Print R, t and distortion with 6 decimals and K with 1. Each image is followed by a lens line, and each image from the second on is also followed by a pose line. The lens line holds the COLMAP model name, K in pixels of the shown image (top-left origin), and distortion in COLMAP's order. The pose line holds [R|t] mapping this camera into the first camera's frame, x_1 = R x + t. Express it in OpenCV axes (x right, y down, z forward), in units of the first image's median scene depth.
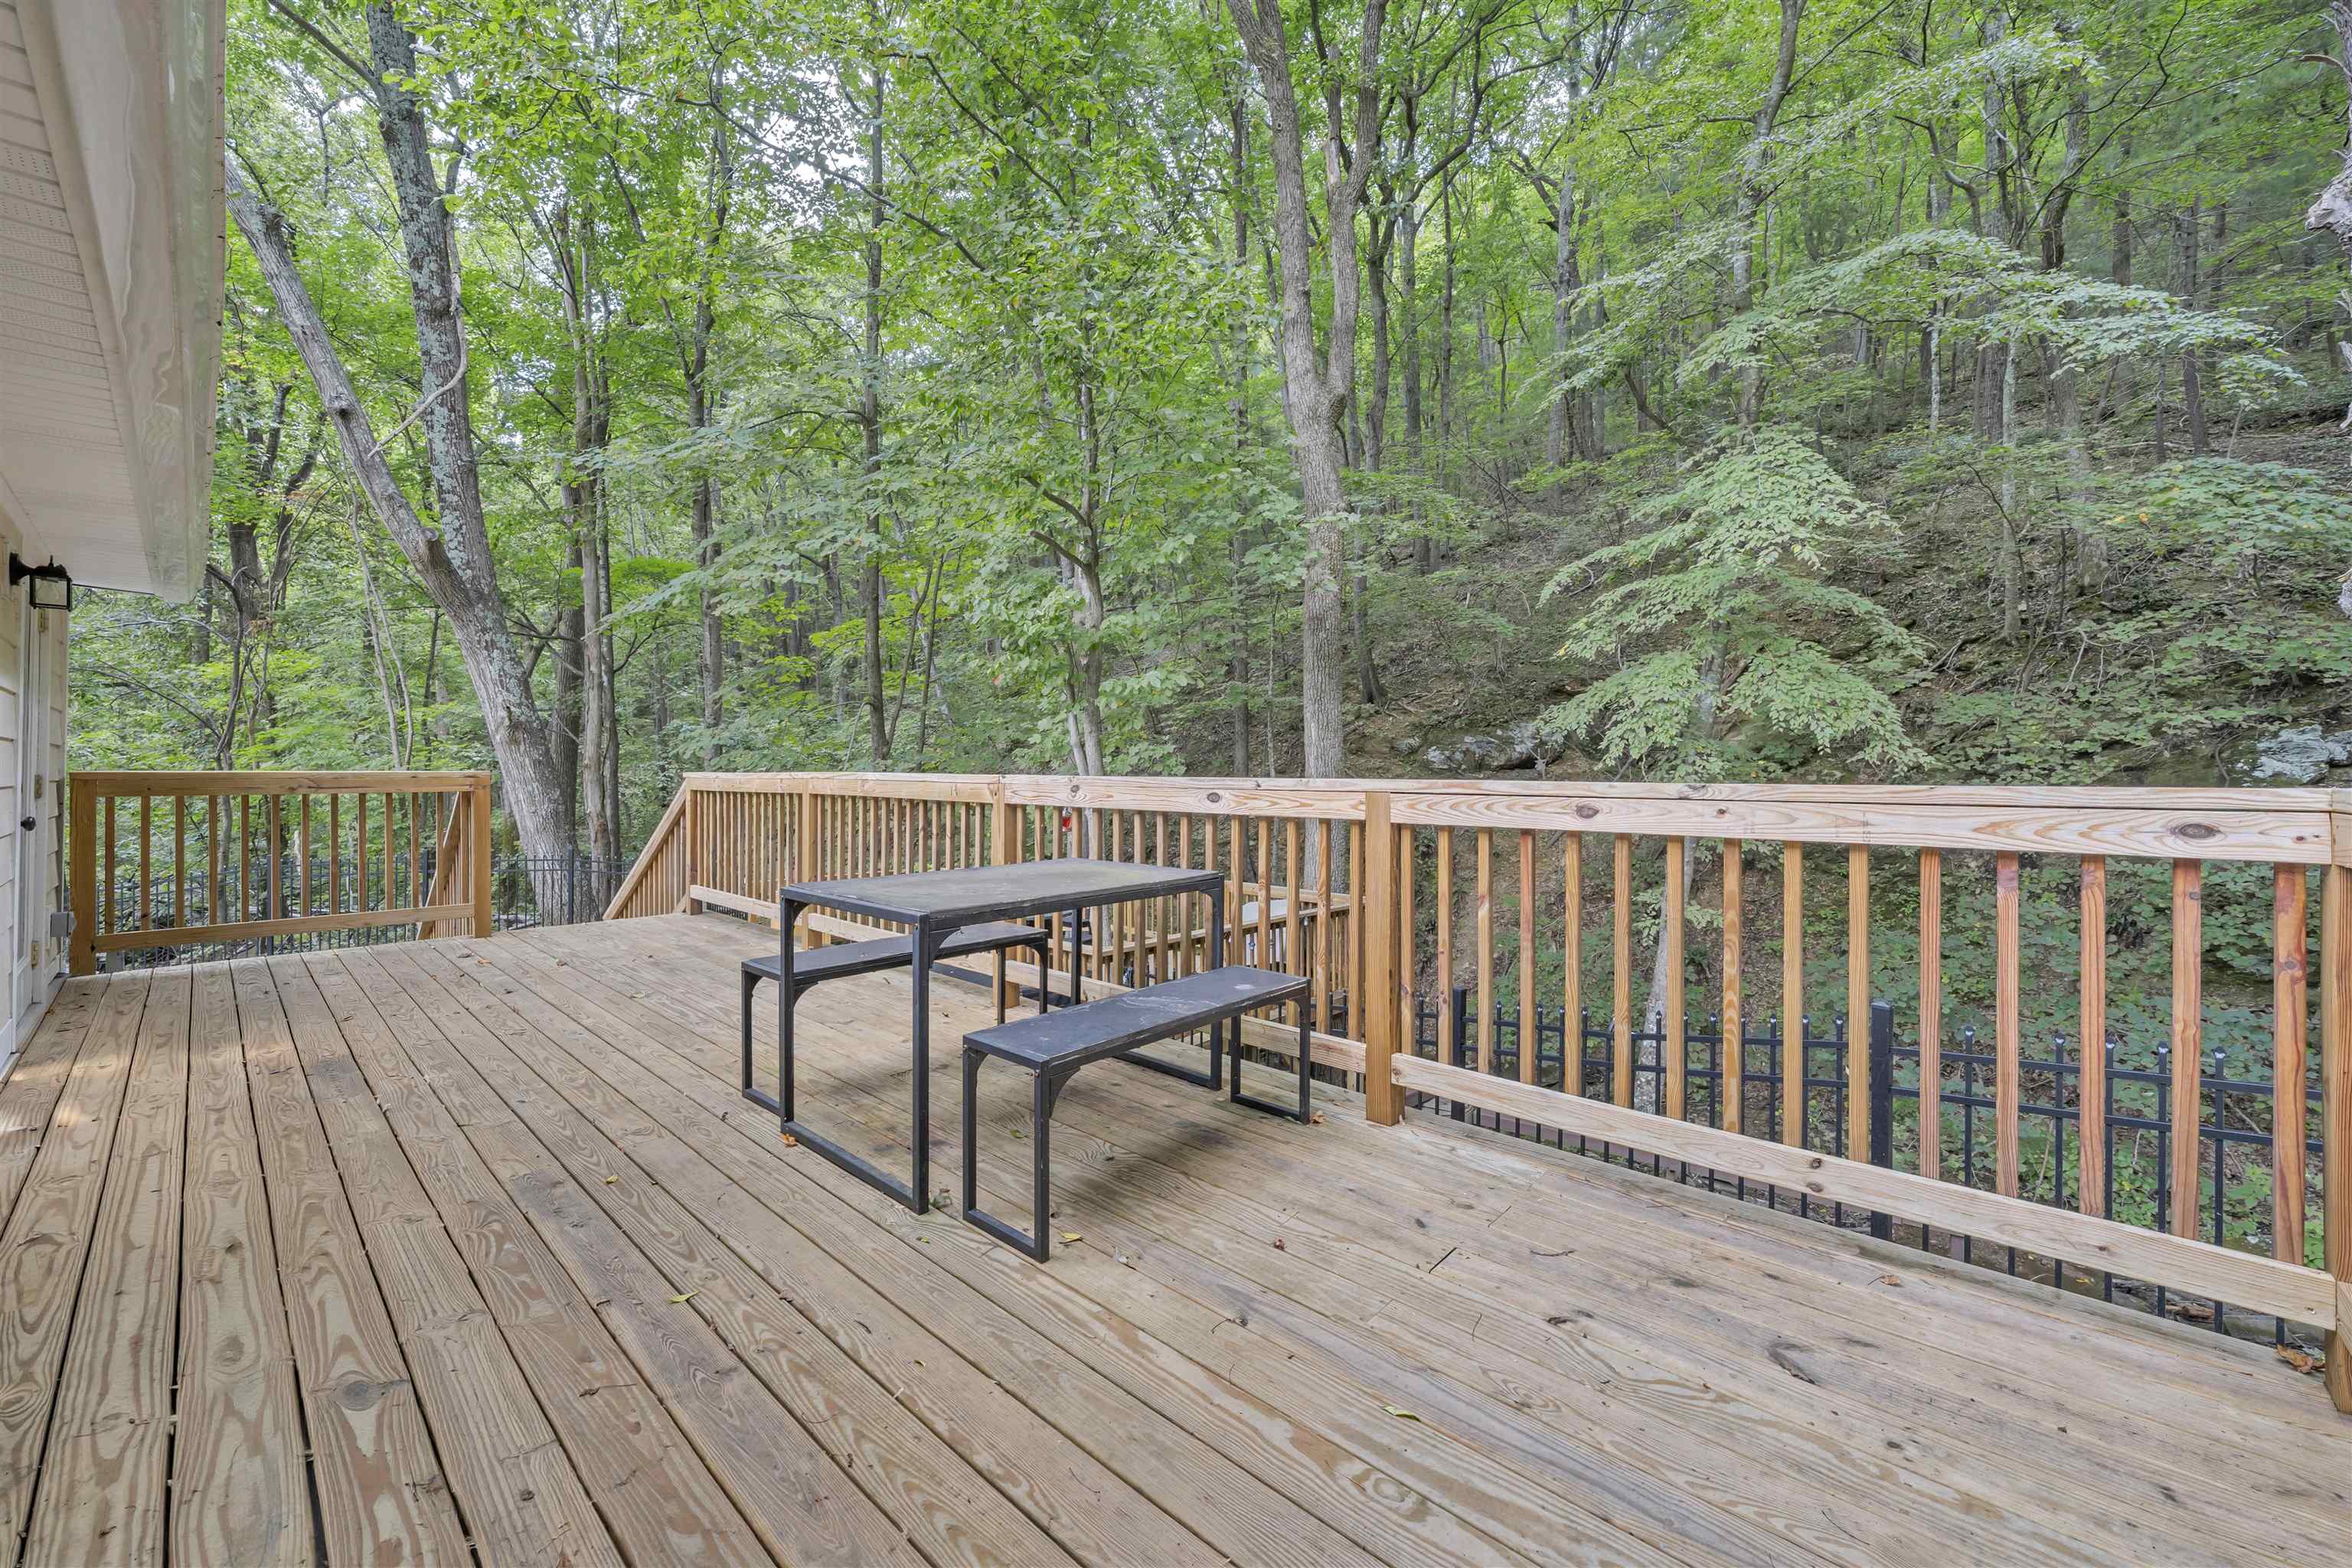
lens RADIAL K [[842.7, 0, 1160.8], [0, 842.7, 774.8], [0, 0, 1]] dist [0.001136, 0.000250]
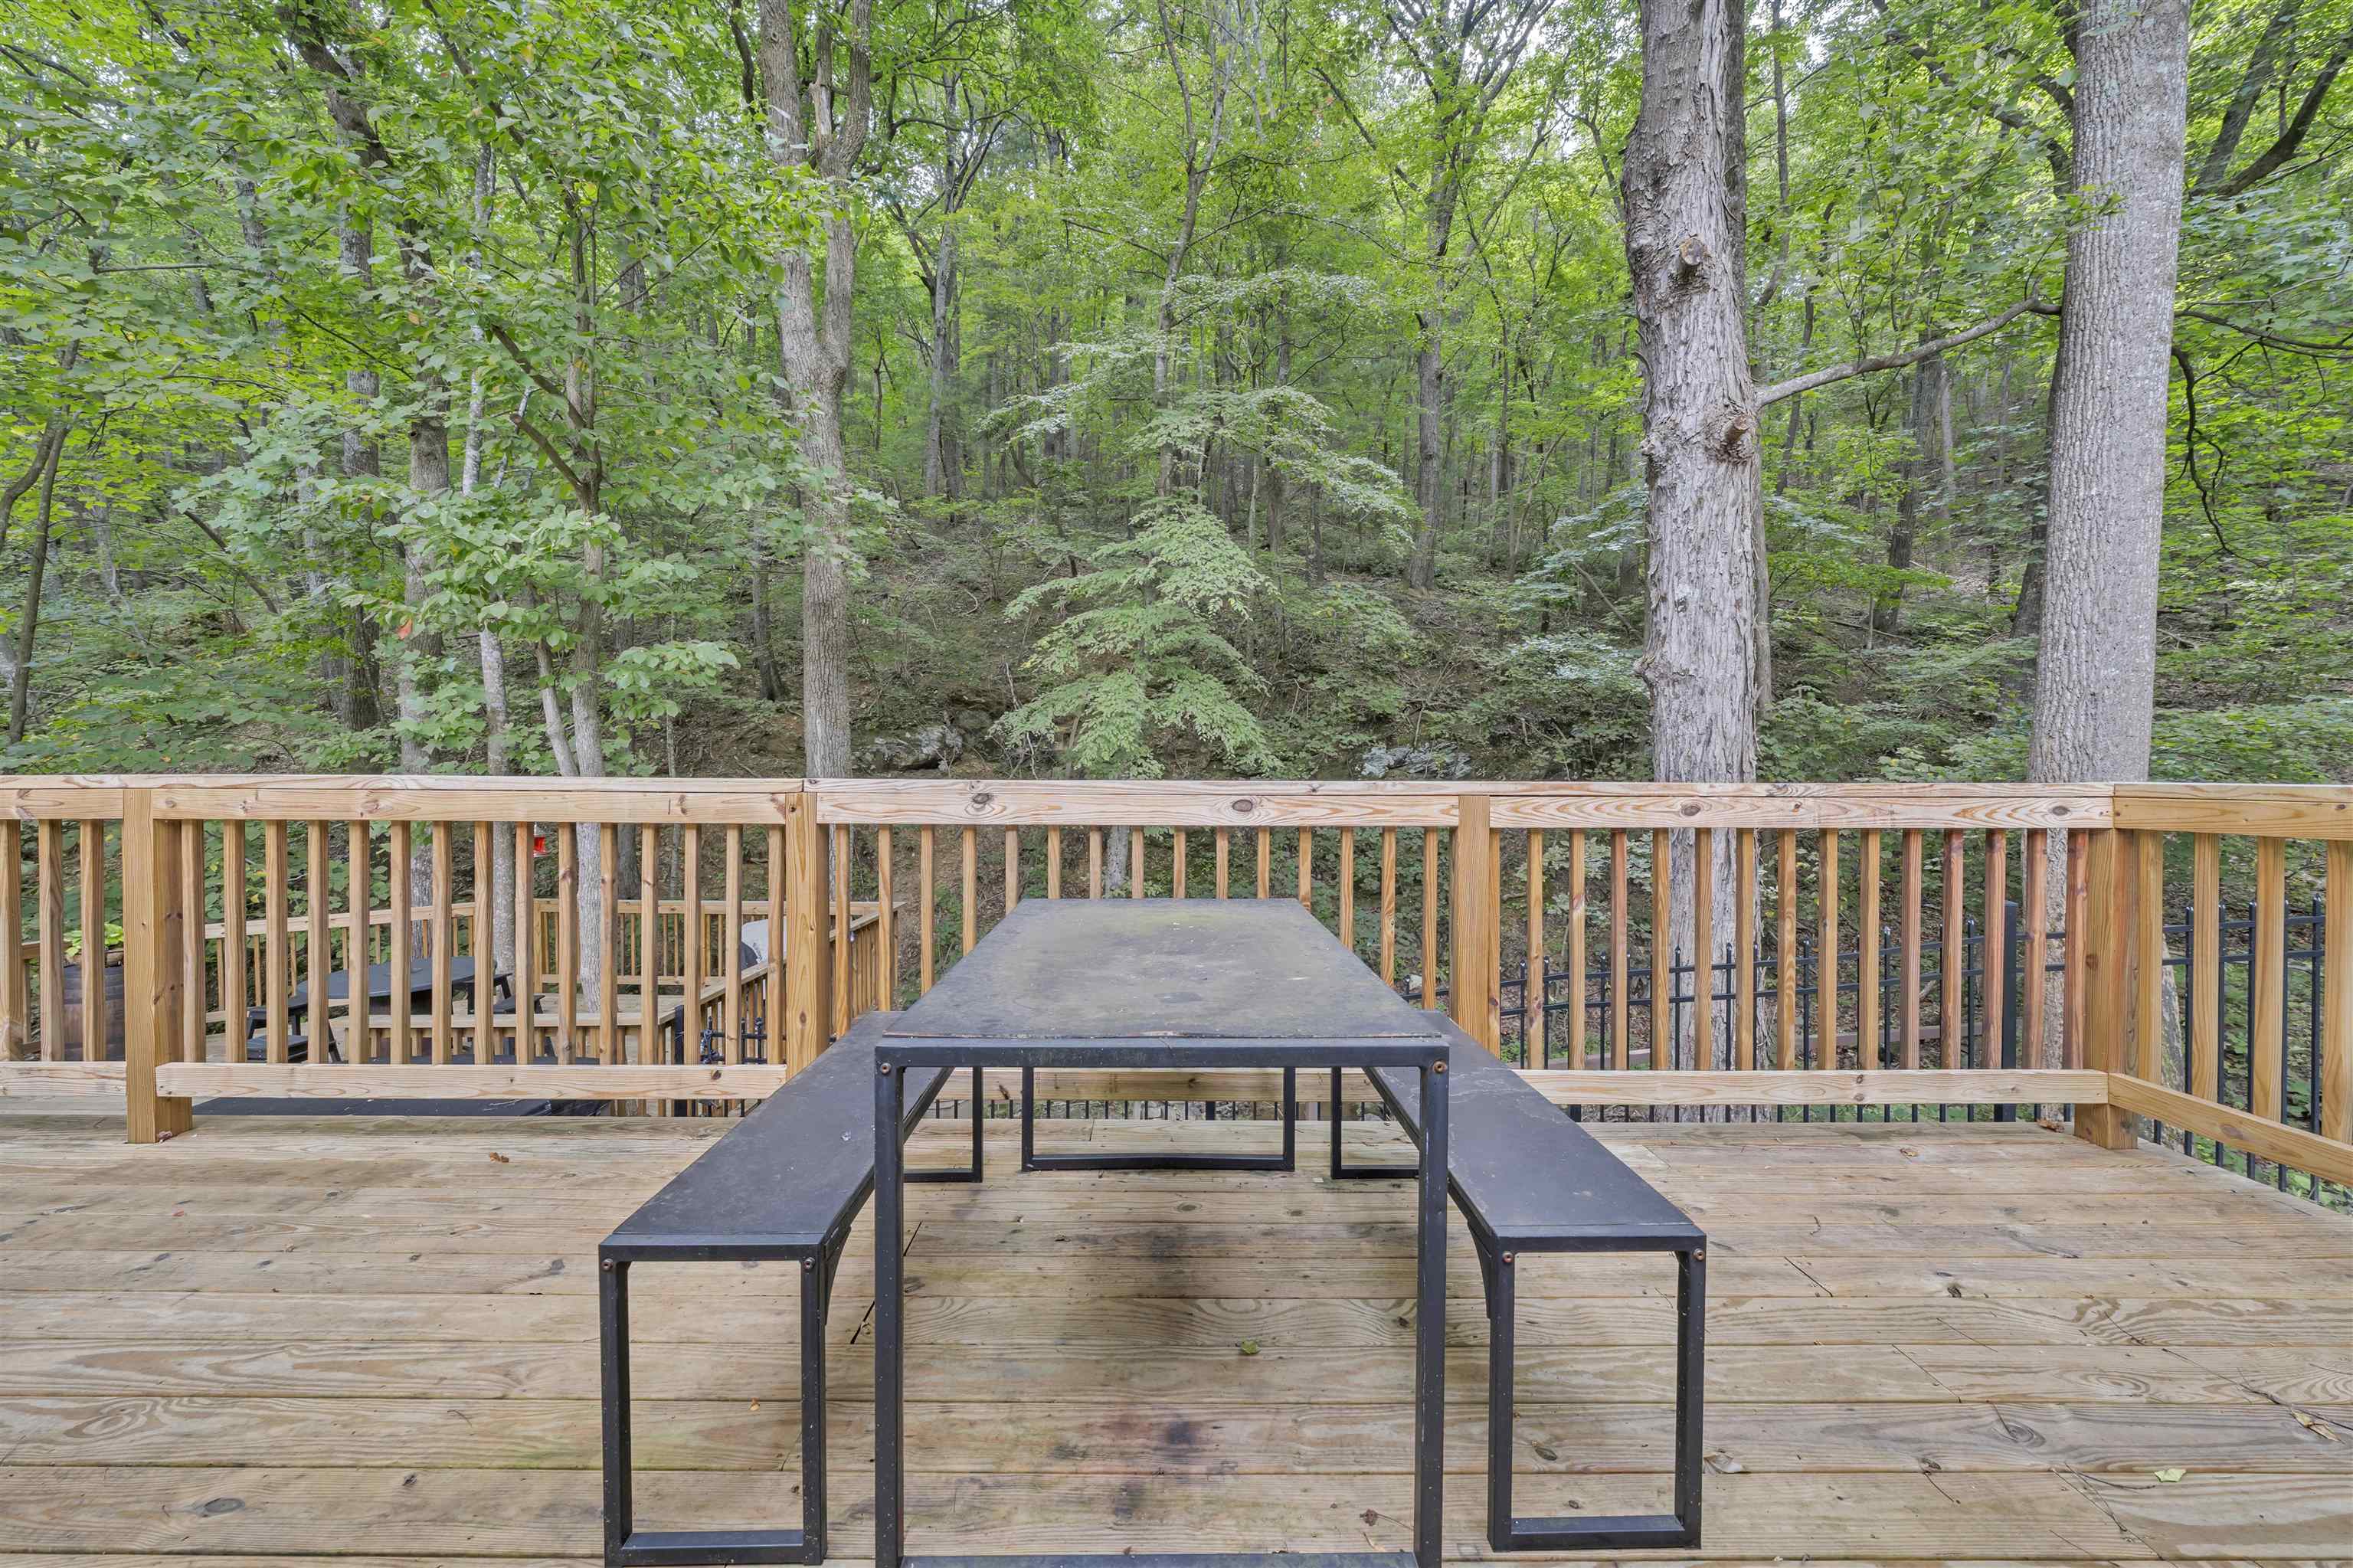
lens RADIAL K [[796.4, 0, 1169.9], [0, 796.4, 781.5], [0, 0, 1]] dist [0.000236, 0.000231]
pose [[0.751527, -0.008465, 0.659648, -0.104308], [0.002598, 0.999948, 0.009872, -0.000723], [-0.659697, -0.005705, 0.751510, 0.101715]]
